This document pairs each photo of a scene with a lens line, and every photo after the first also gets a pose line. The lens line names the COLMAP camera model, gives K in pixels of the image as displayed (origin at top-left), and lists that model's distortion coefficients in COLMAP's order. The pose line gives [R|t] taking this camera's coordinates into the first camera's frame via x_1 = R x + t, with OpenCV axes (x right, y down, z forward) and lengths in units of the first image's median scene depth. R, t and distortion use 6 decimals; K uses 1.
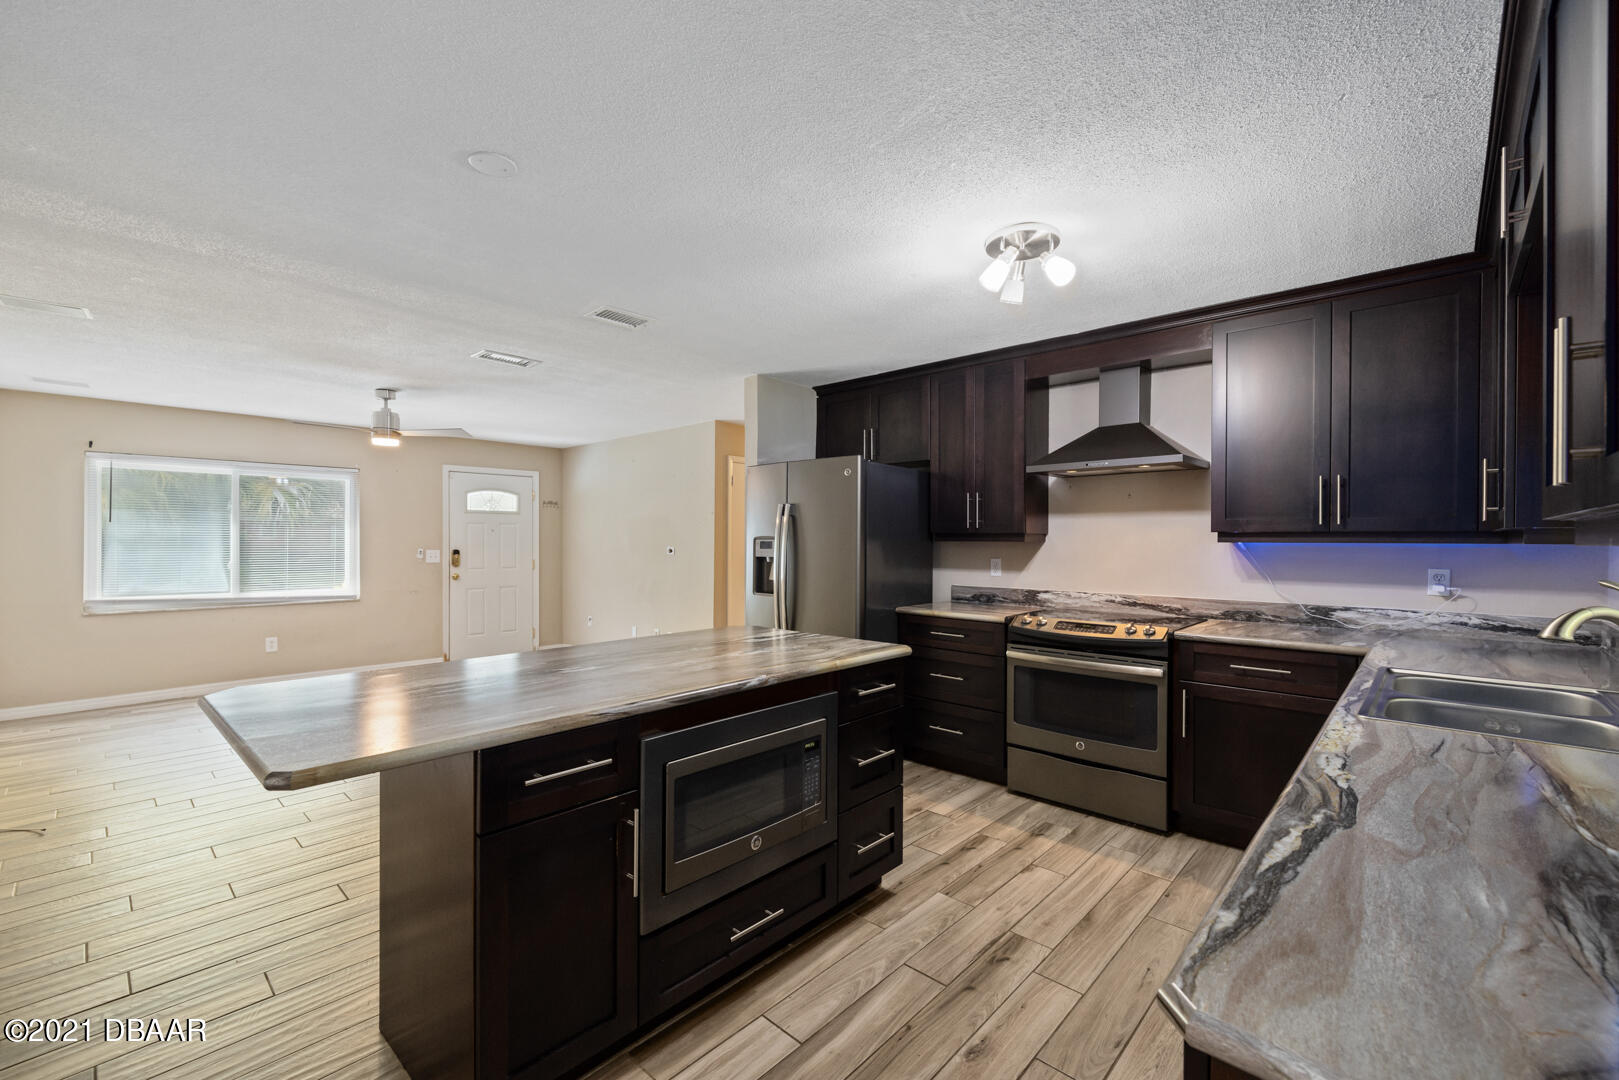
lens RADIAL K [[677.3, 0, 801.1], [0, 677.3, 541.7], [0, 0, 1]] dist [0.000511, 0.000062]
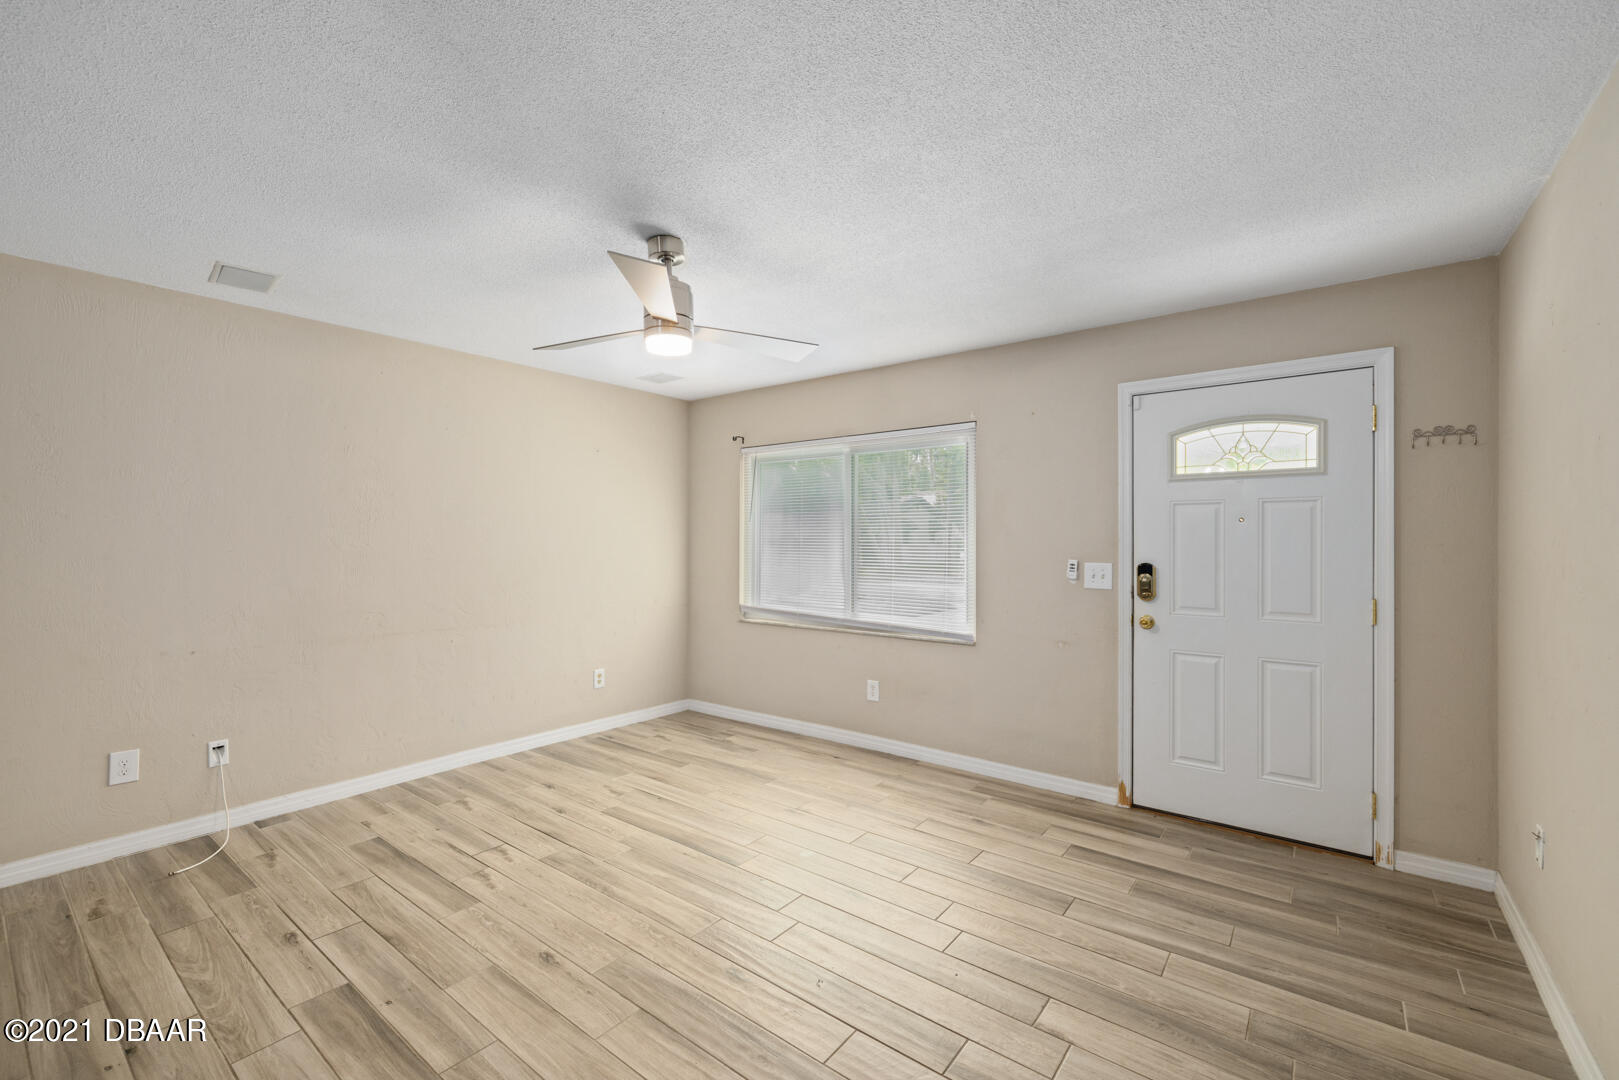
lens RADIAL K [[678.8, 0, 809.5], [0, 678.8, 540.0], [0, 0, 1]] dist [0.001483, -0.000051]
pose [[0.089737, -0.001545, -0.995964, -0.154887], [-0.004398, 0.999988, -0.001947, -0.004798], [0.995956, 0.004555, 0.089729, 1.575031]]
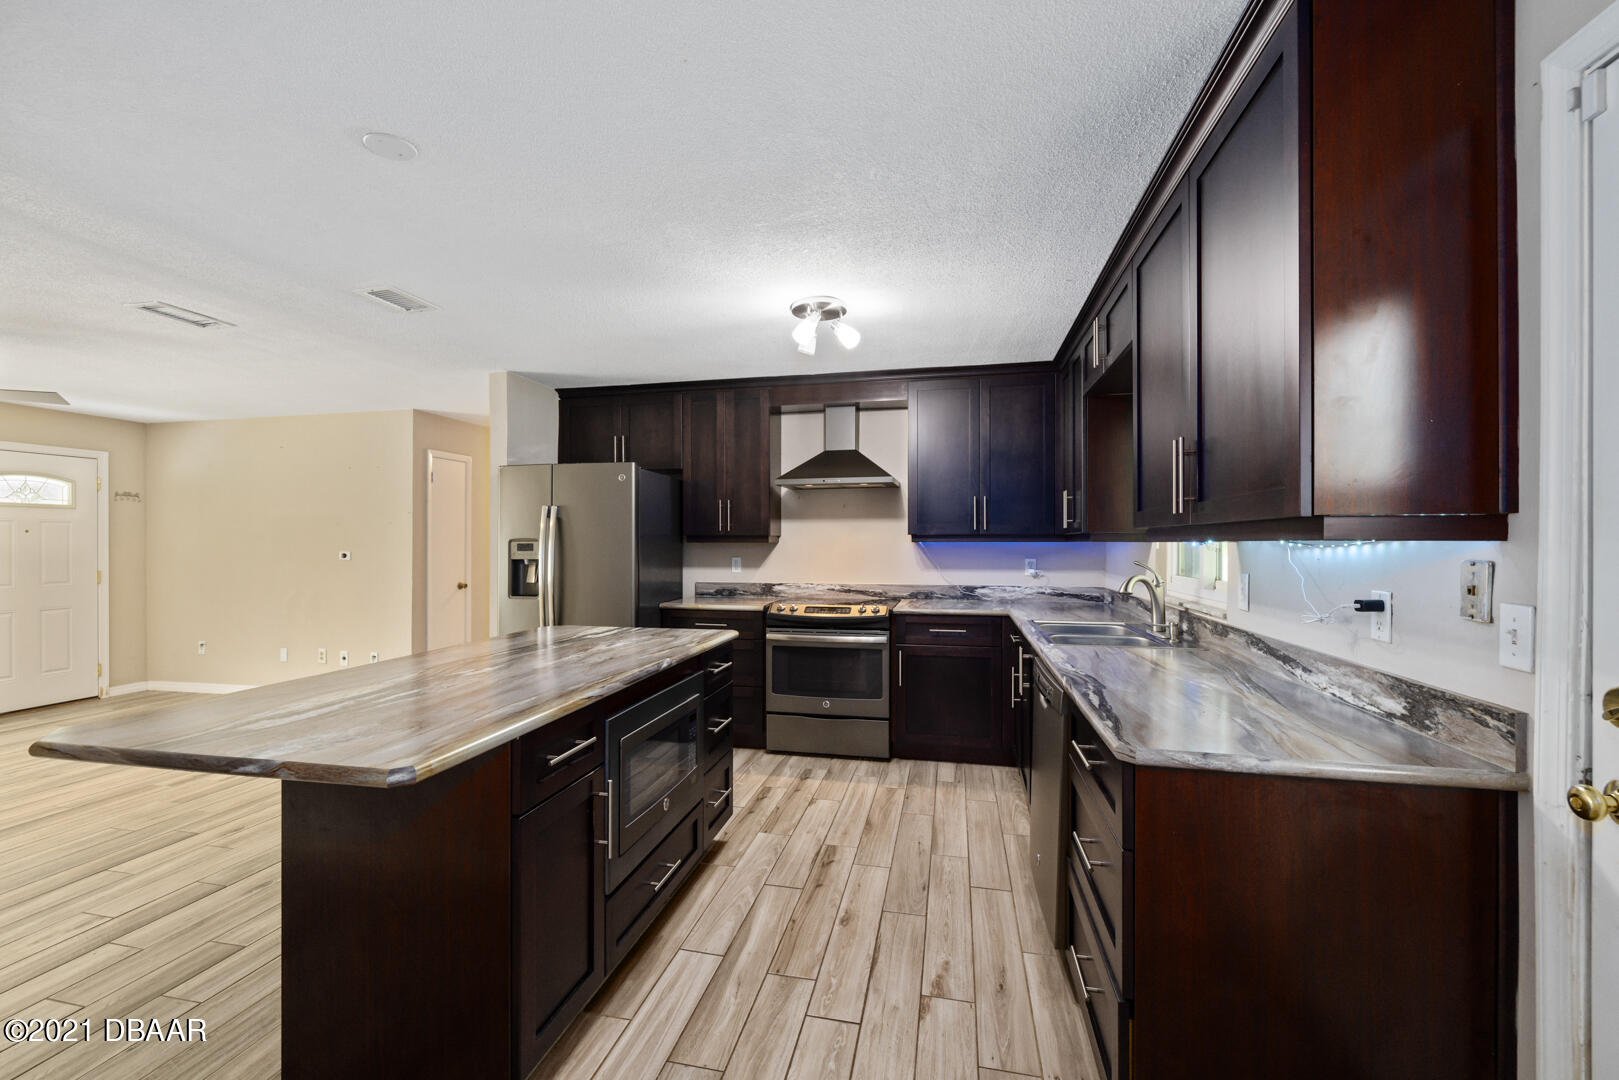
lens RADIAL K [[680.8, 0, 800.1], [0, 680.8, 540.0], [0, 0, 1]] dist [-0.000505, -0.000368]
pose [[0.862403, -0.003160, 0.506212, -0.259015], [0.005815, 0.999976, -0.003664, 0.000409], [-0.506188, 0.006103, 0.862401, -0.065715]]
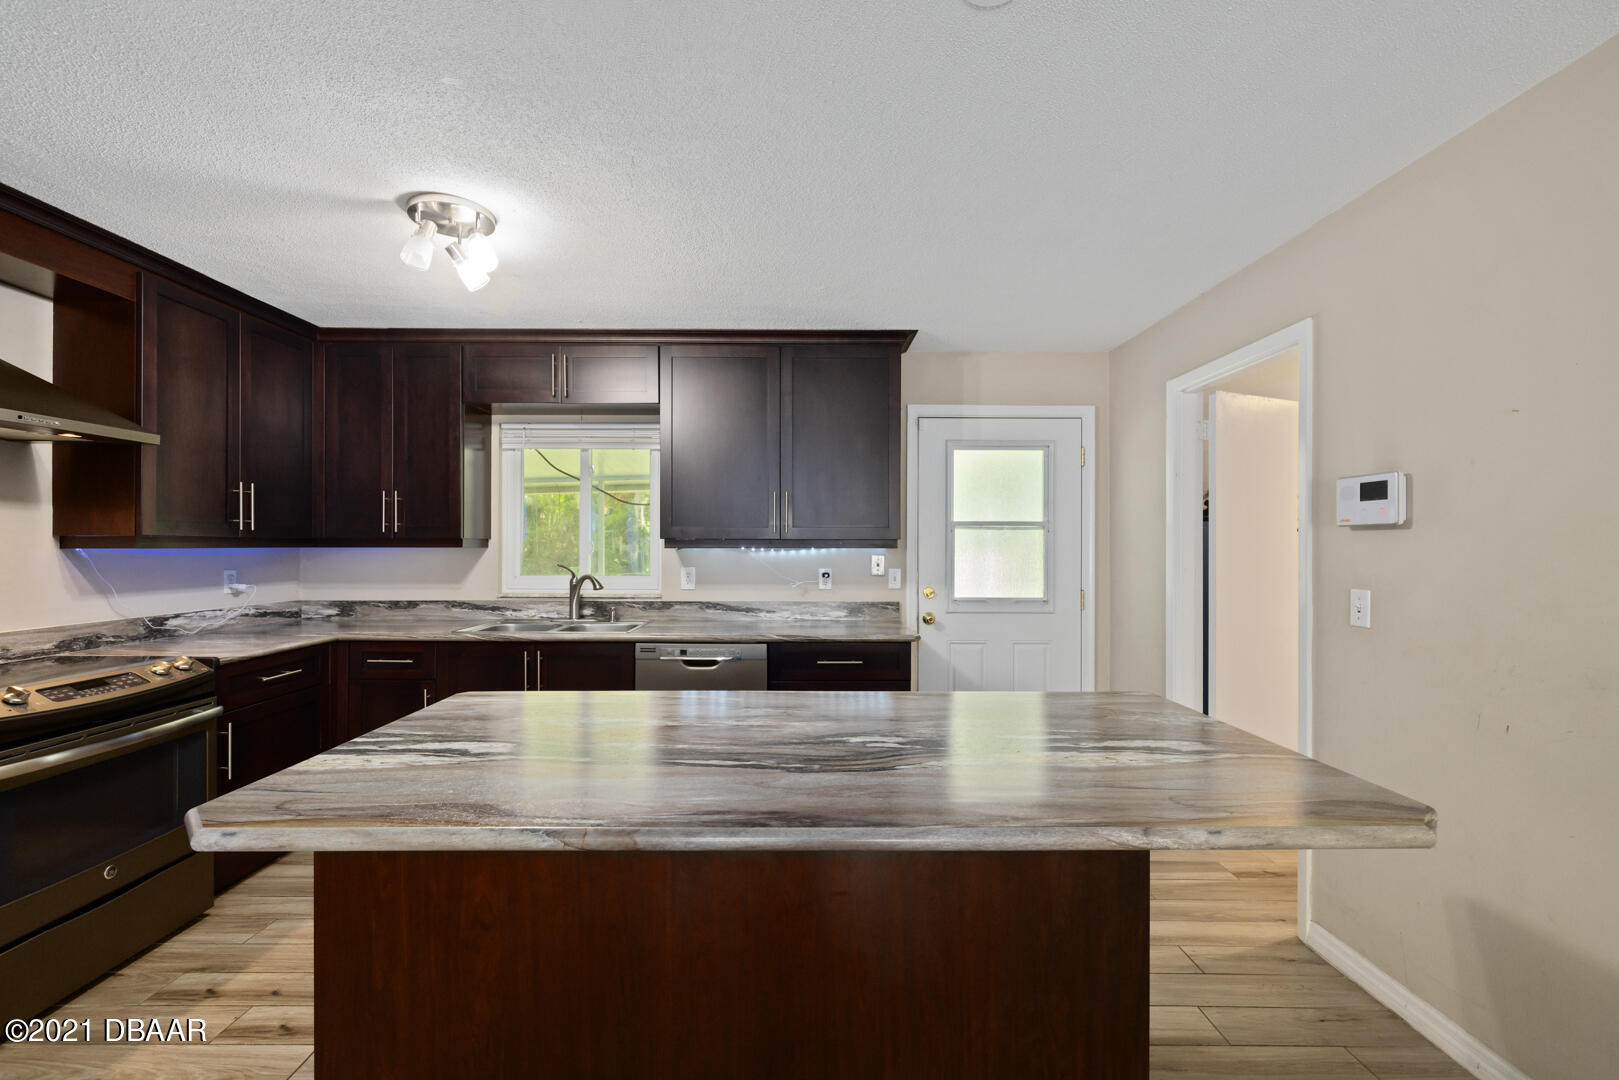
lens RADIAL K [[678.8, 0, 809.5], [0, 678.8, 540.0], [0, 0, 1]] dist [0.001483, -0.000051]
pose [[-0.691459, -0.000916, 0.722415, -0.479223], [-0.004284, 0.999987, -0.002832, -0.009613], [-0.722403, -0.005053, -0.691454, 0.930884]]
